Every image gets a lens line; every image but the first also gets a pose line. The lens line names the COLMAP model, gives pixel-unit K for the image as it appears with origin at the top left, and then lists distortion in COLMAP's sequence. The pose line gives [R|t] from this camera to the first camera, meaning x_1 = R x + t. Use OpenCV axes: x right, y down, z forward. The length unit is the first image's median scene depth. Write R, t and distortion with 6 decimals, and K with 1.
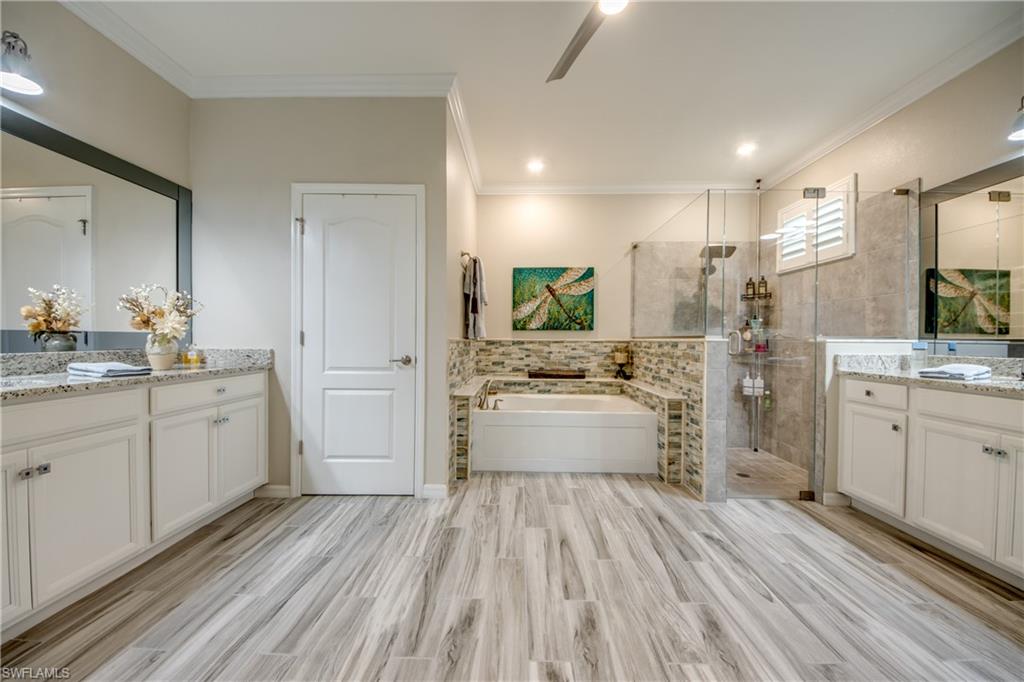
lens RADIAL K [[398.2, 0, 517.9], [0, 398.2, 337.4], [0, 0, 1]] dist [0.016786, -0.009638]
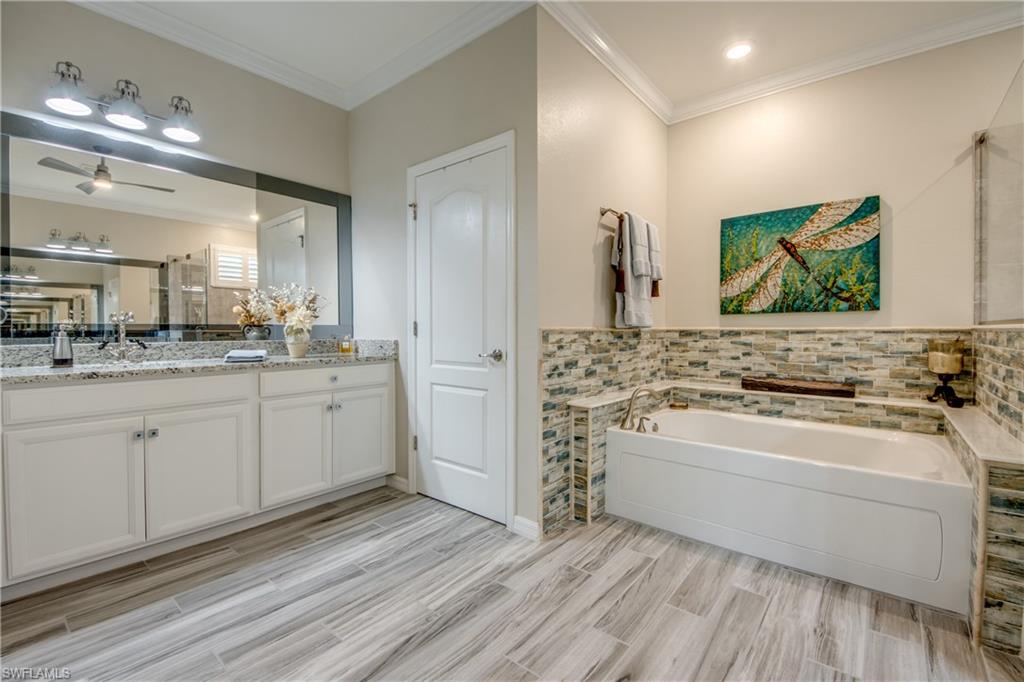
lens RADIAL K [[452.9, 0, 512.5], [0, 452.9, 330.2], [0, 0, 1]] dist [0.020144, -0.013676]
pose [[0.771715, -0.005411, -0.635945, 0.301571], [0.009732, 0.999947, 0.003301, 0.003617], [0.635894, -0.008736, 0.771727, 0.290595]]
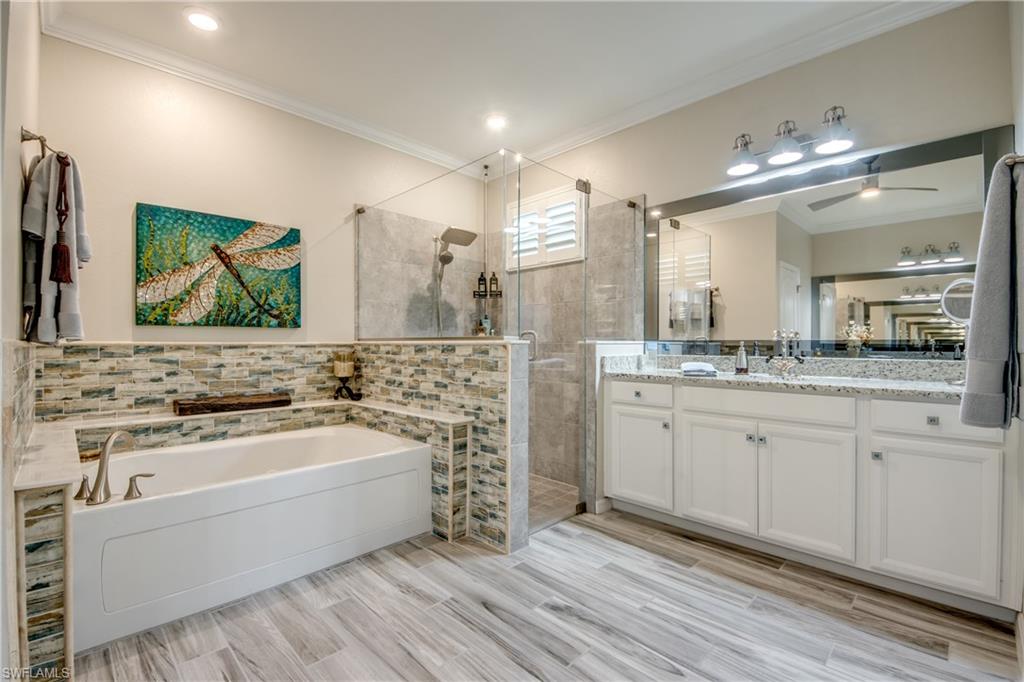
lens RADIAL K [[452.9, 0, 515.7], [0, 452.9, 340.4], [0, 0, 1]] dist [0.020144, -0.013676]
pose [[0.700967, -0.001118, 0.713193, -0.134840], [0.000194, 0.999999, 0.001377, 0.001932], [-0.713194, -0.000827, 0.700967, 0.358759]]
